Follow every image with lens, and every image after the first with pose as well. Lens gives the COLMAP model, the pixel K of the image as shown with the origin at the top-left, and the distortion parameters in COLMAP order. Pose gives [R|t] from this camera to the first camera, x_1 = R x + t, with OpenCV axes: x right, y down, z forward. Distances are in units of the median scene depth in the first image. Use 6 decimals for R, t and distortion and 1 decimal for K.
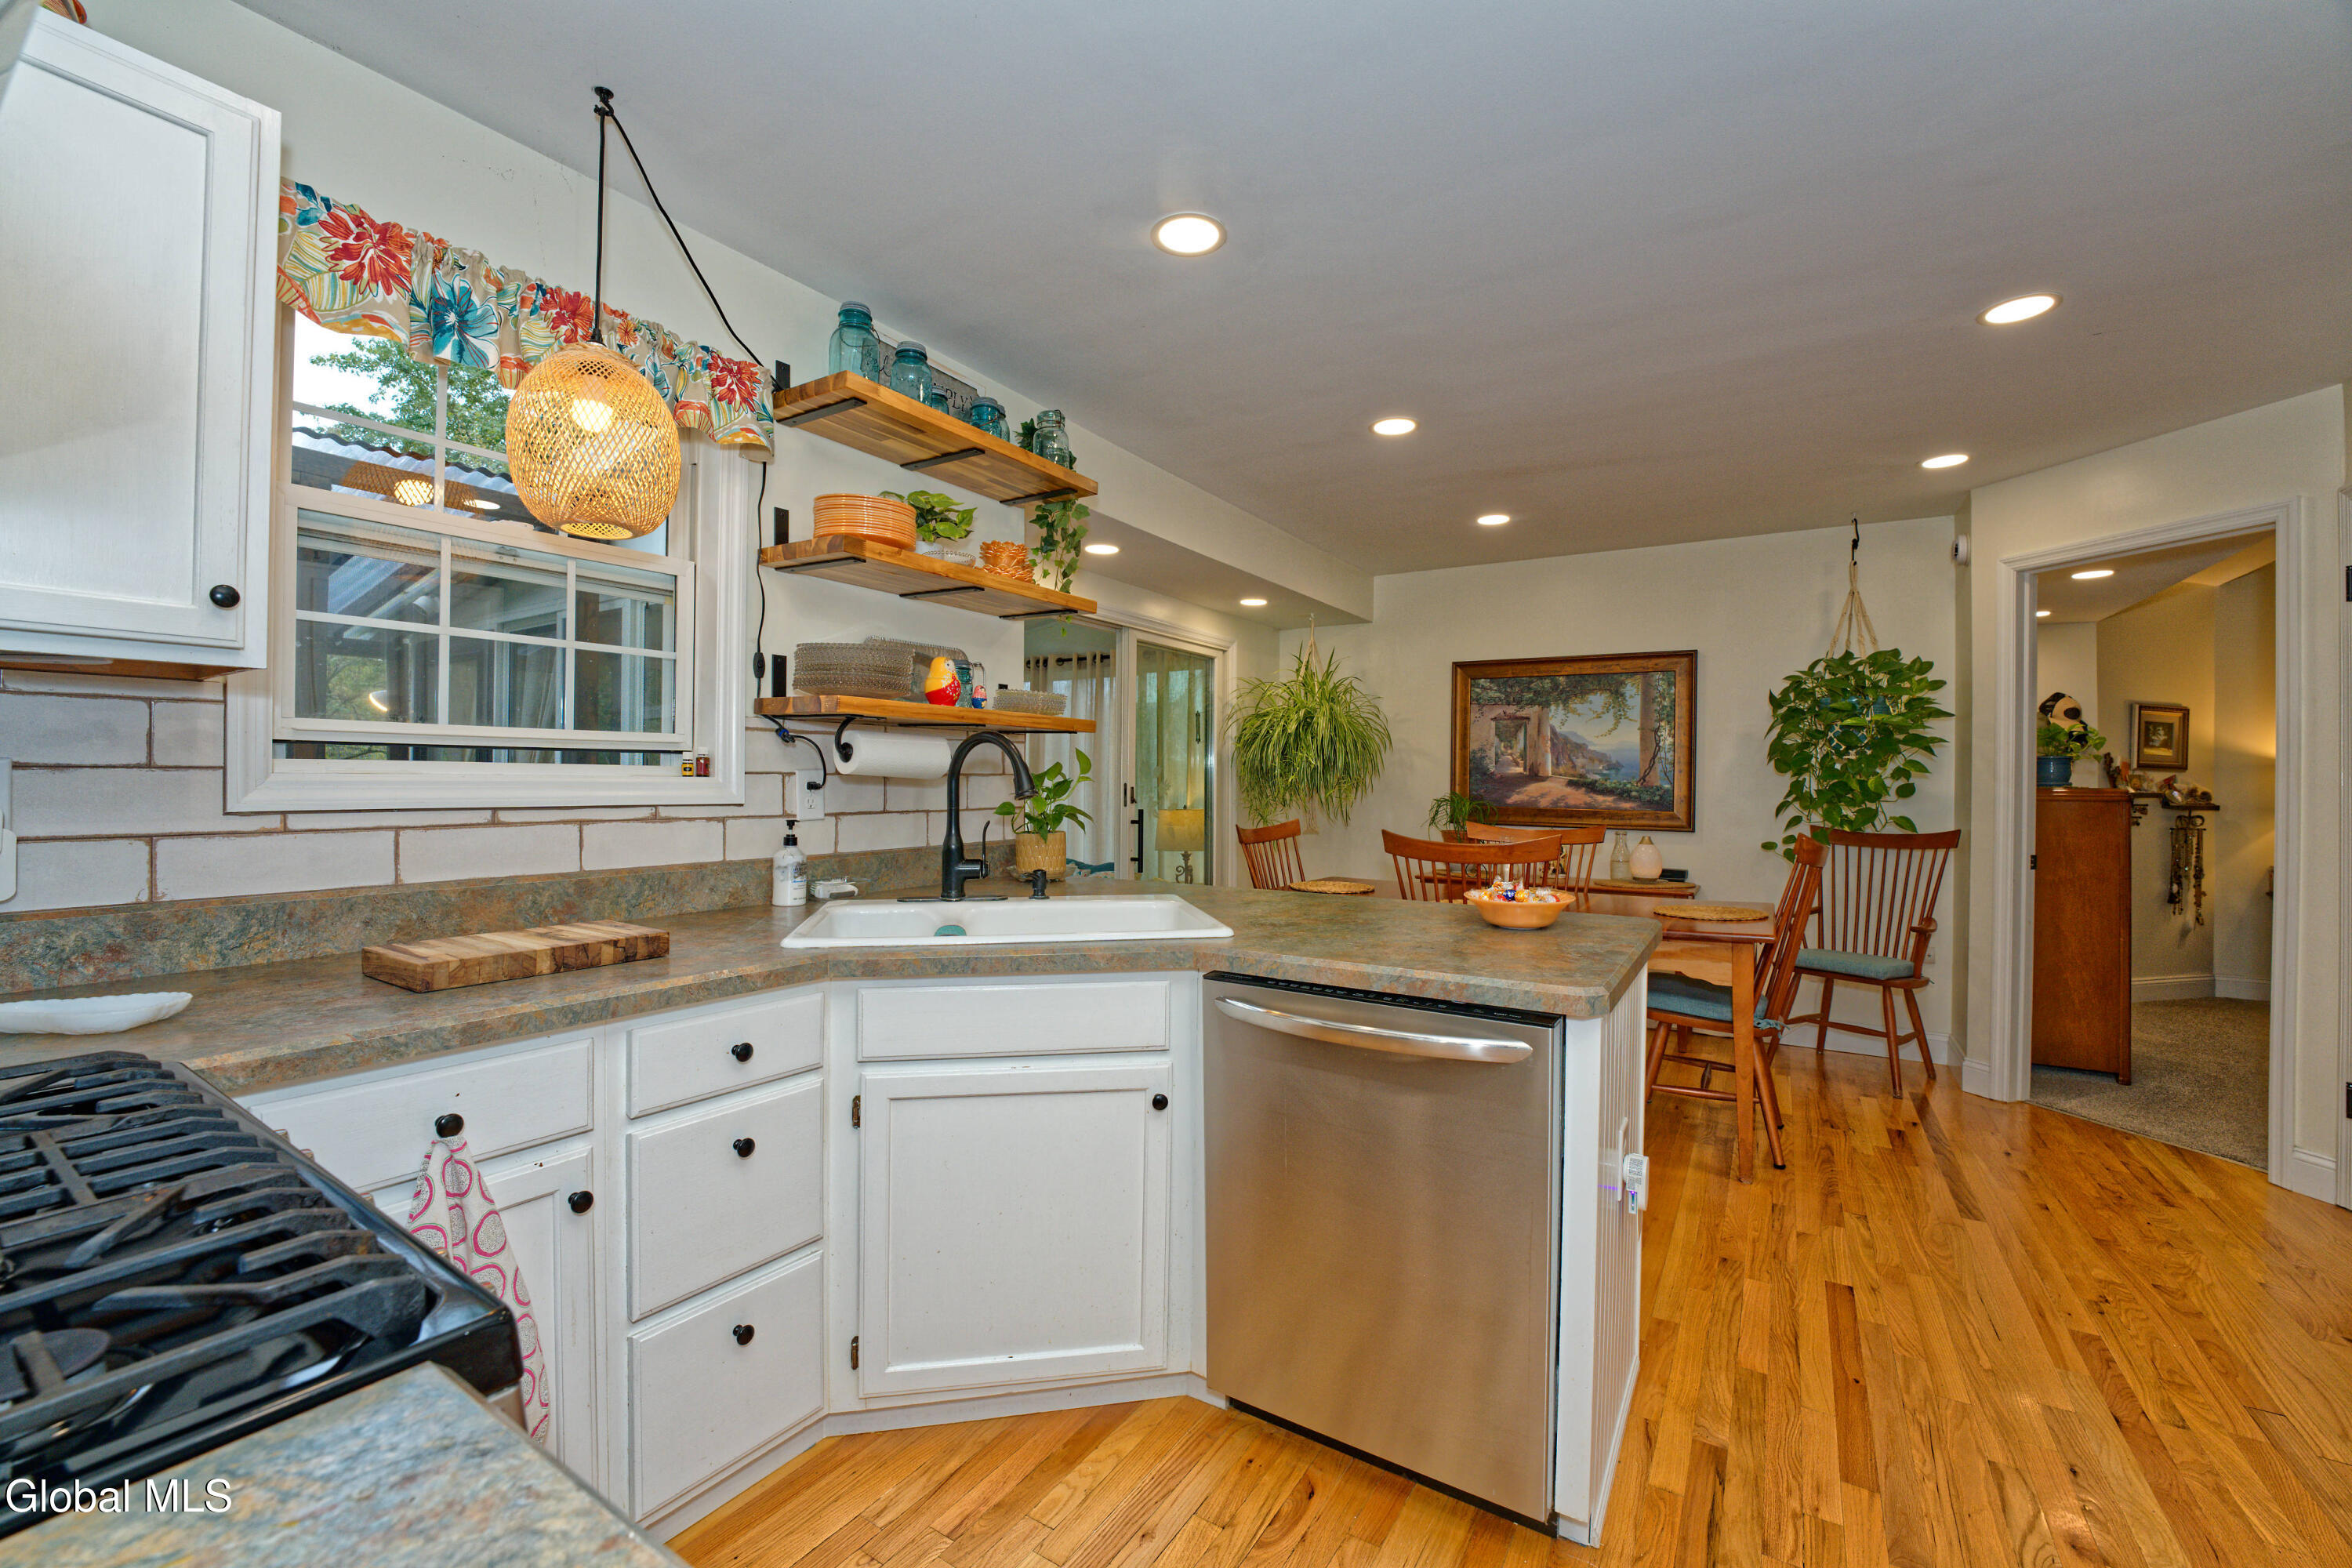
lens RADIAL K [[953.3, 0, 1187.6], [0, 953.3, 775.7], [0, 0, 1]] dist [-0.032250, 0.004625]
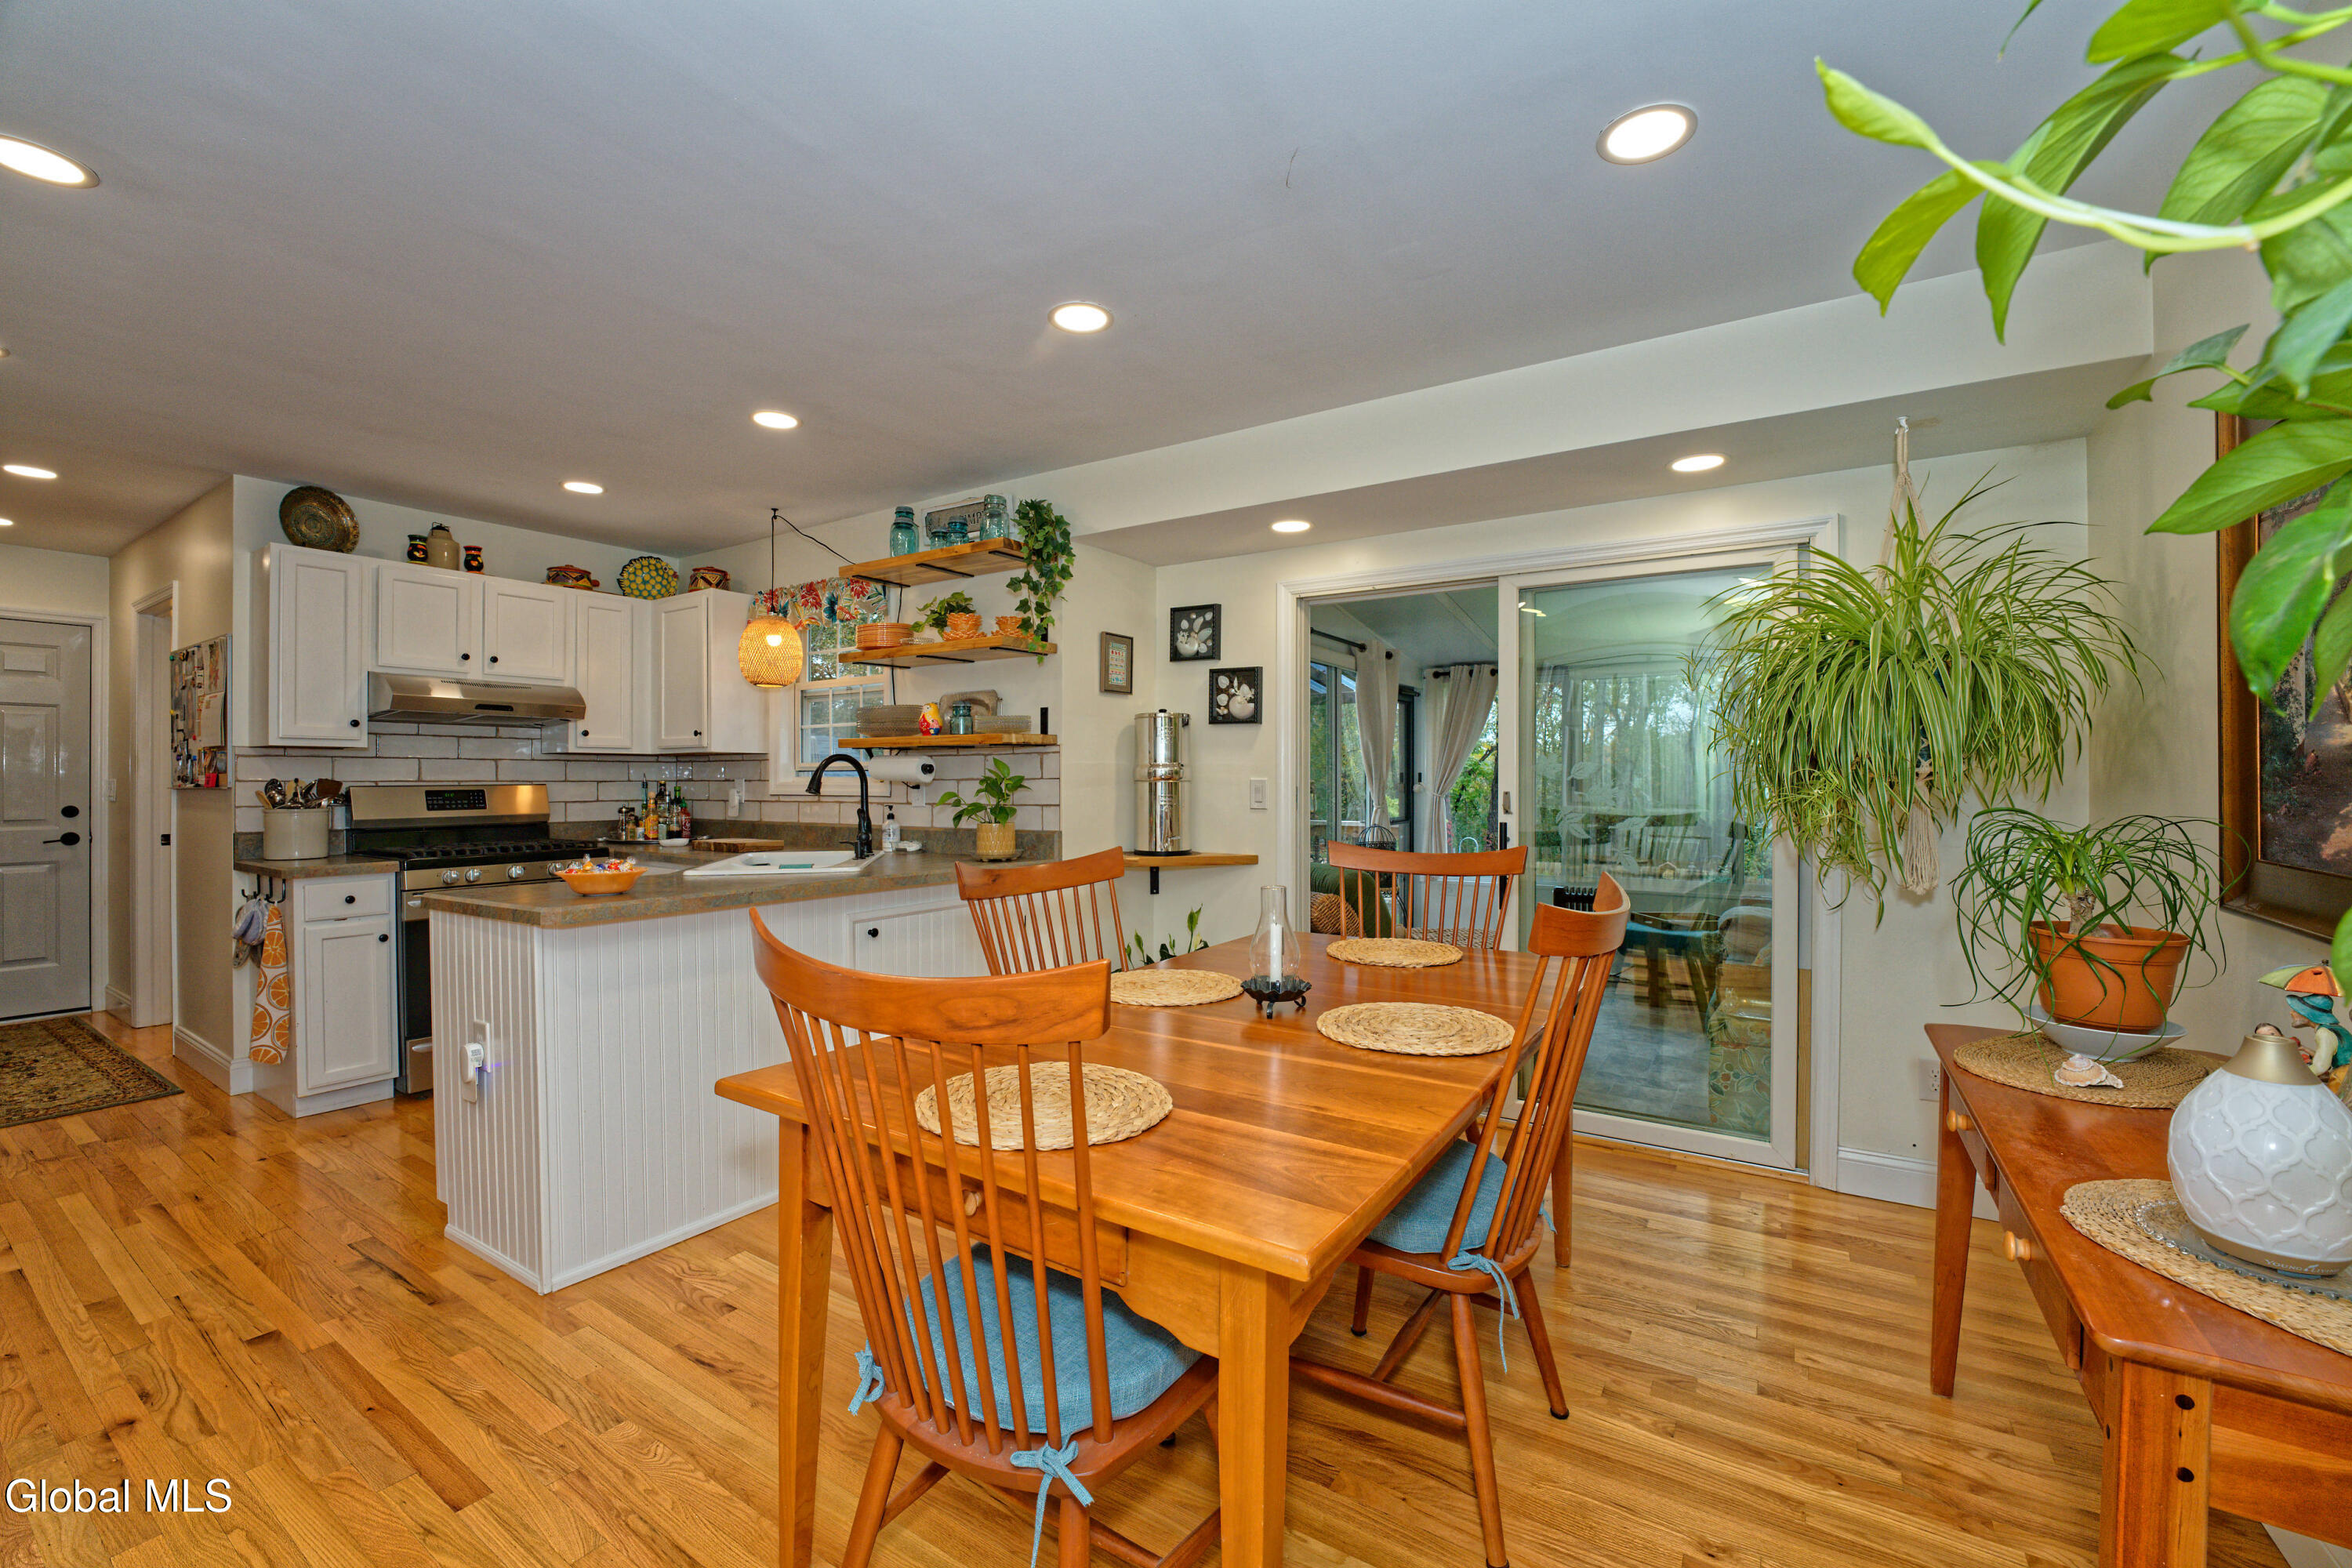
lens RADIAL K [[953.3, 0, 1177.2], [0, 953.3, 779.2], [0, 0, 1]] dist [-0.032250, 0.004625]
pose [[-0.008331, -0.009089, -0.999924, 0.669272], [0.005378, 0.999944, -0.009134, 0.007517], [0.999951, -0.005454, -0.008281, 0.738513]]
